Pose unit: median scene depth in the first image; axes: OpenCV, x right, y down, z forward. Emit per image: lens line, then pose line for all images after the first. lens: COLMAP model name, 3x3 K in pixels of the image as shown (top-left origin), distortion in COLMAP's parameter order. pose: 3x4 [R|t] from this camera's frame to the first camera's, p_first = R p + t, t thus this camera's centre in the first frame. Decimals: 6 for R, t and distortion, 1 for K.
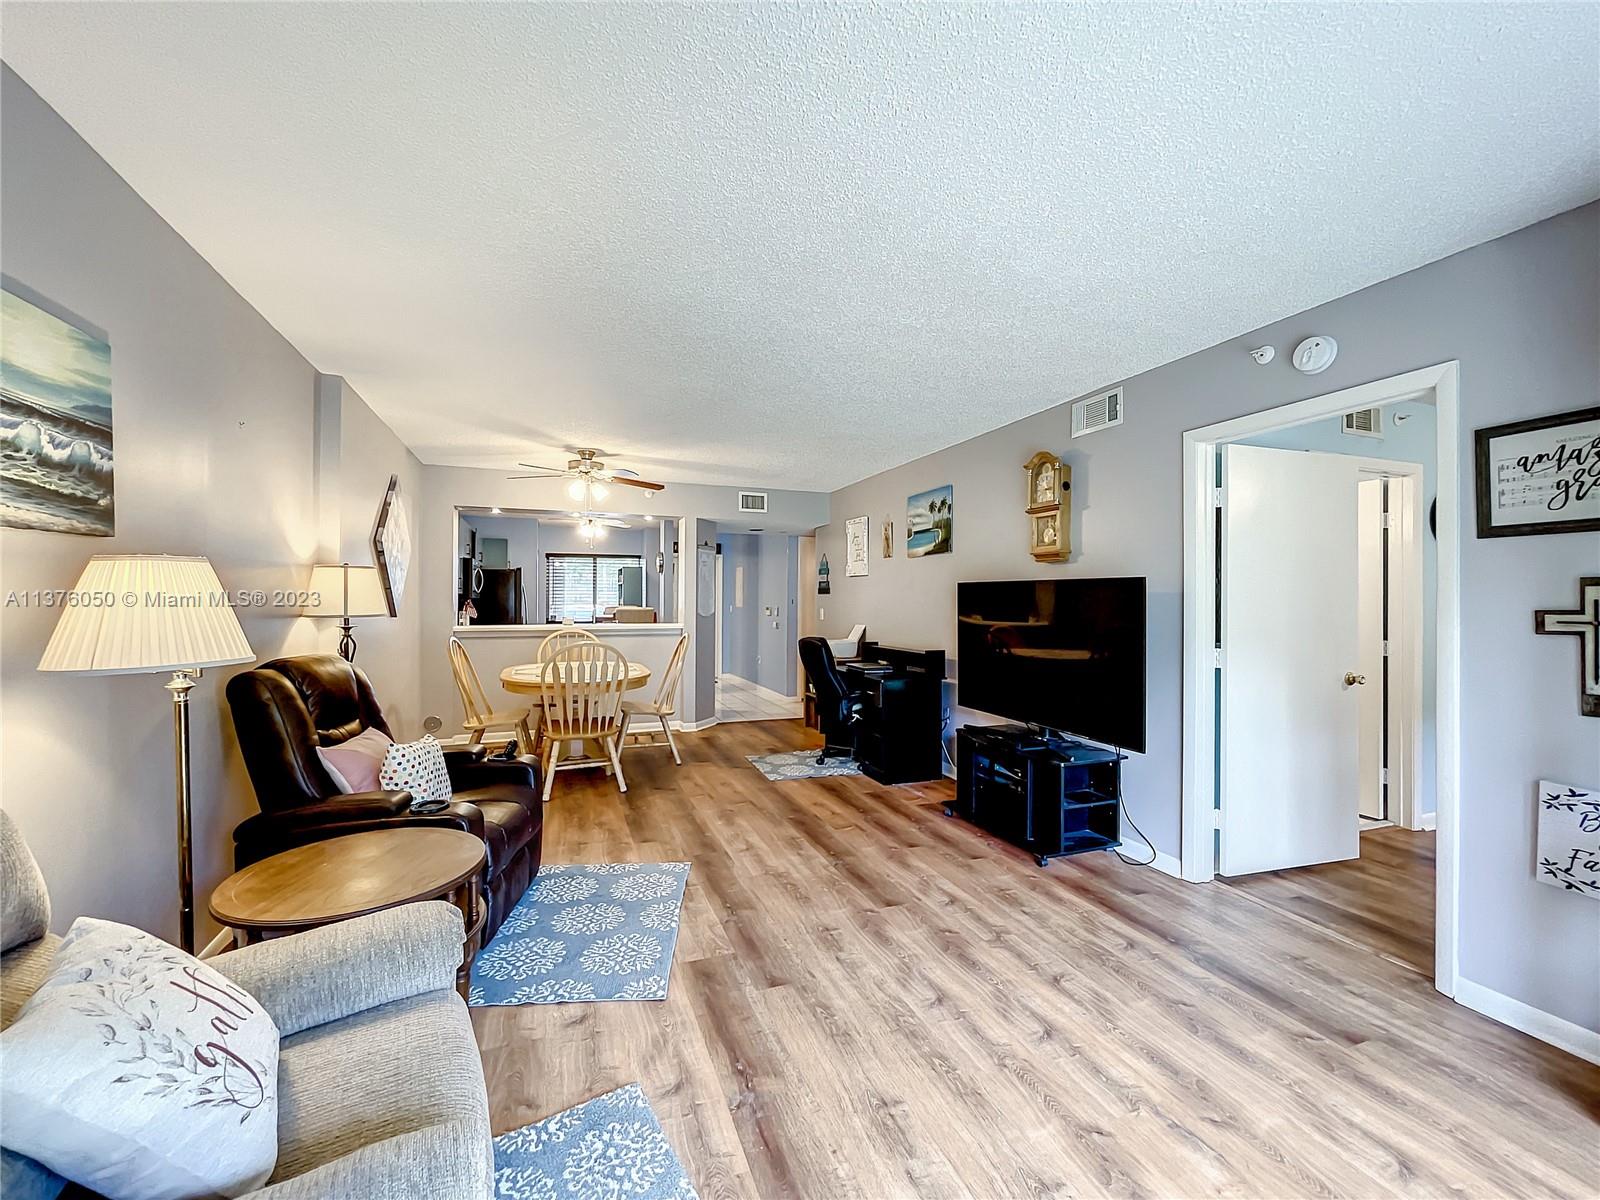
lens RADIAL K [[653.5, 0, 793.4], [0, 653.5, 607.2], [0, 0, 1]] dist [-0.004128, -0.000842]
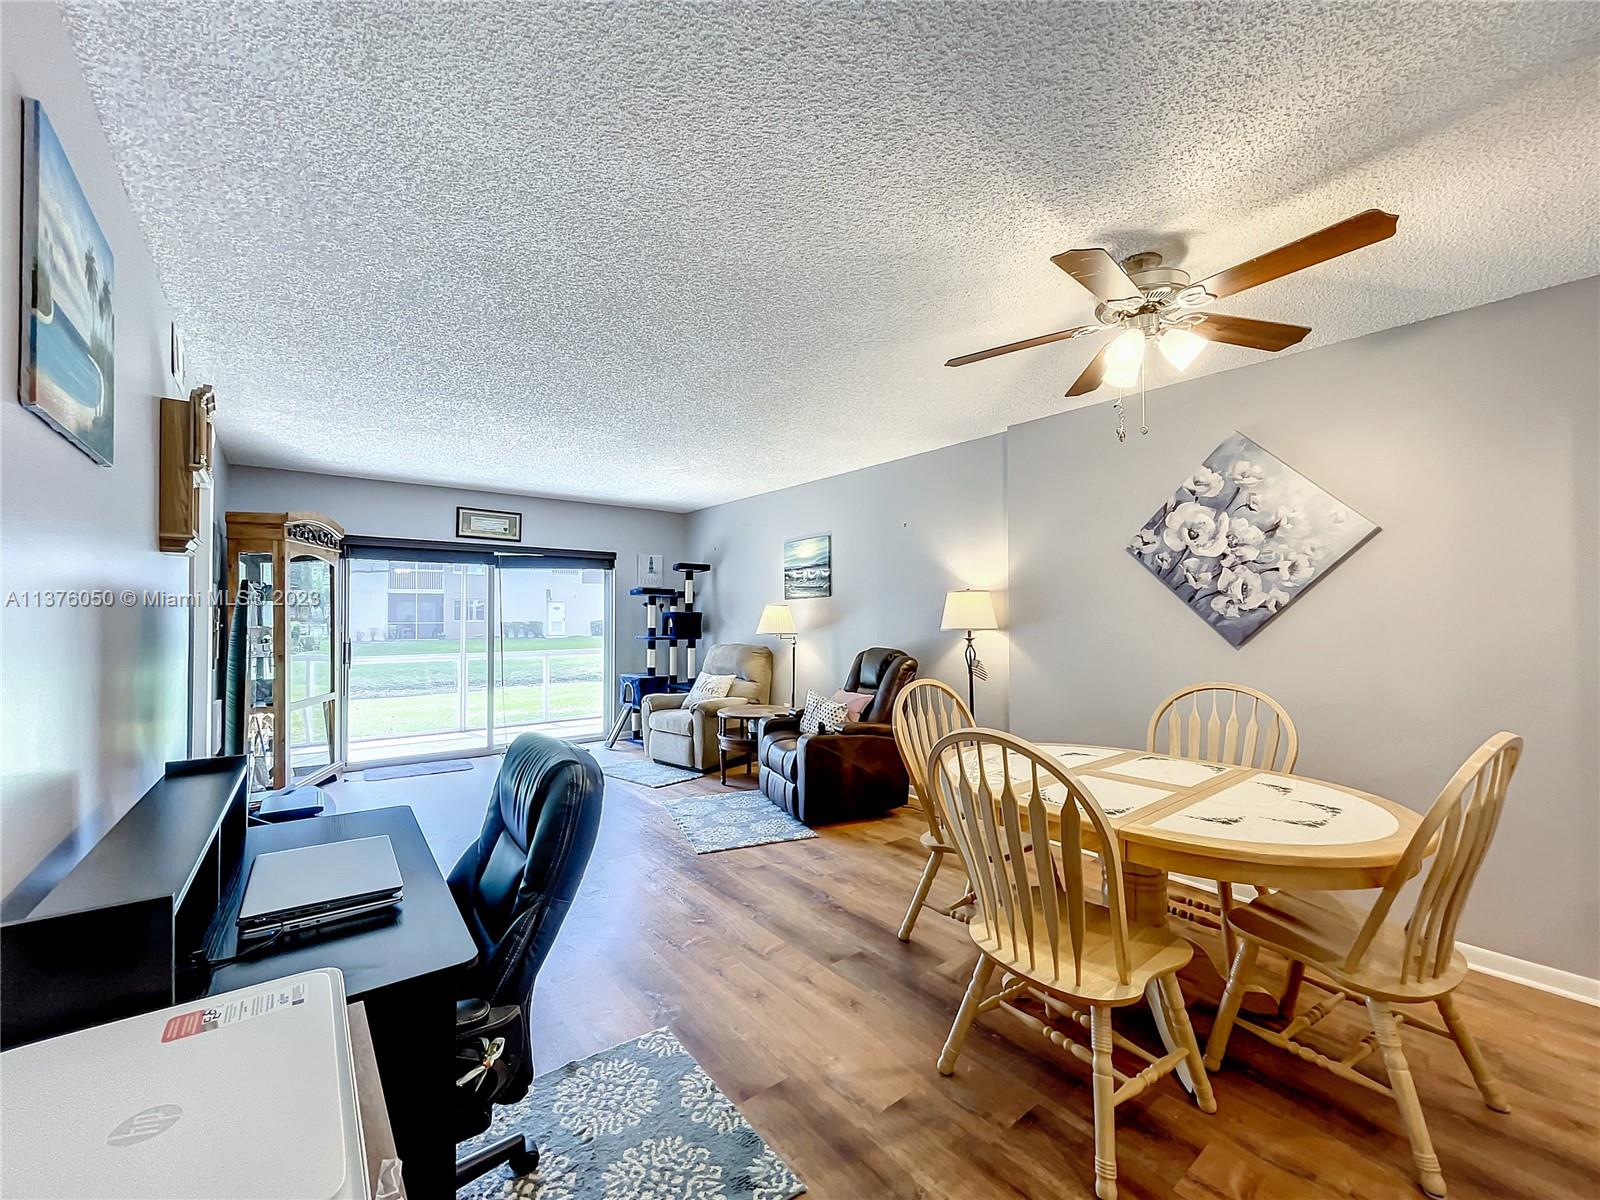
lens RADIAL K [[653.5, 0, 793.4], [0, 653.5, 607.2], [0, 0, 1]] dist [-0.004128, -0.000842]
pose [[-0.953715, -0.007156, -0.300626, 0.015590], [-0.006793, 0.999974, -0.002255, -0.016910], [0.300635, -0.000109, -0.953739, 1.353120]]
